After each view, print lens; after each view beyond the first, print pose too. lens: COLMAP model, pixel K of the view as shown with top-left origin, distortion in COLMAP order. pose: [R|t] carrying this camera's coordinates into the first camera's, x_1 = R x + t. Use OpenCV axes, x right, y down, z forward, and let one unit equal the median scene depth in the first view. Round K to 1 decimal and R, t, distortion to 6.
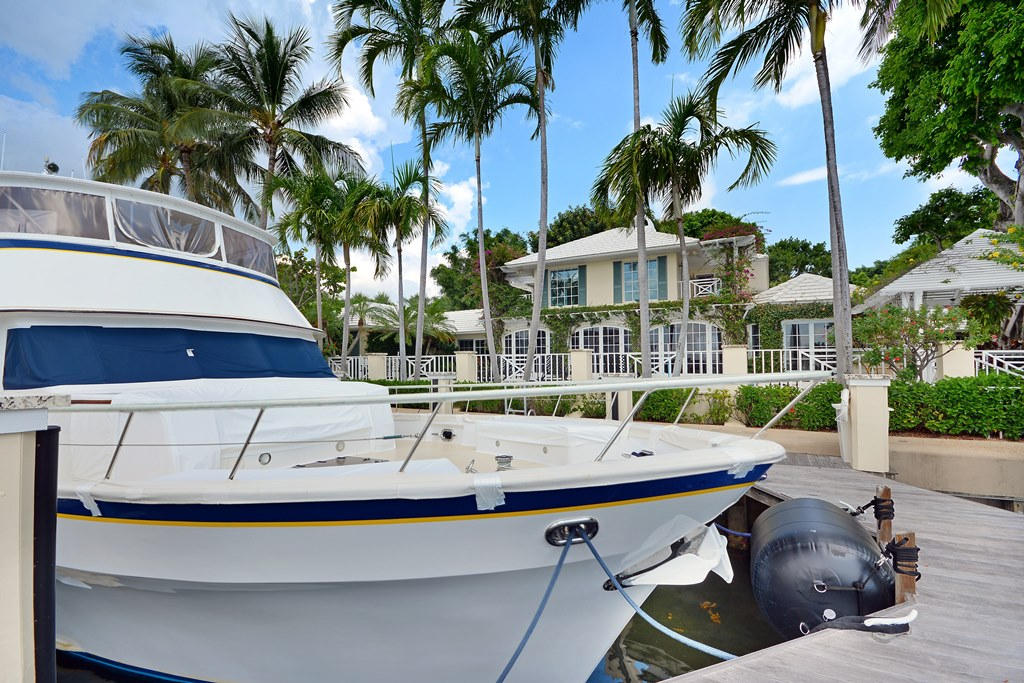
lens RADIAL K [[450.9, 0, 507.8], [0, 450.9, 341.8], [0, 0, 1]] dist [-0.019285, -0.000277]
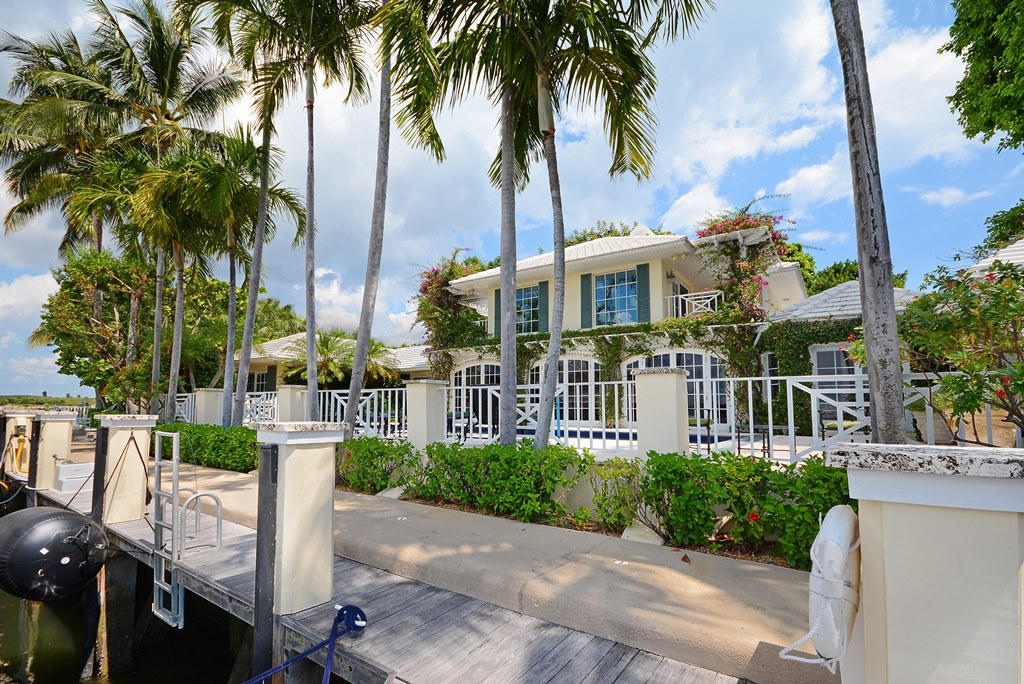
lens RADIAL K [[414.6, 0, 535.0], [0, 414.6, 370.0], [0, 0, 1]] dist [-0.020314, -0.000109]
pose [[0.992691, 0.001336, -0.120674, 0.254143], [-0.006819, 0.998962, -0.045031, 0.017768], [0.120489, 0.045525, 0.991670, 0.311463]]
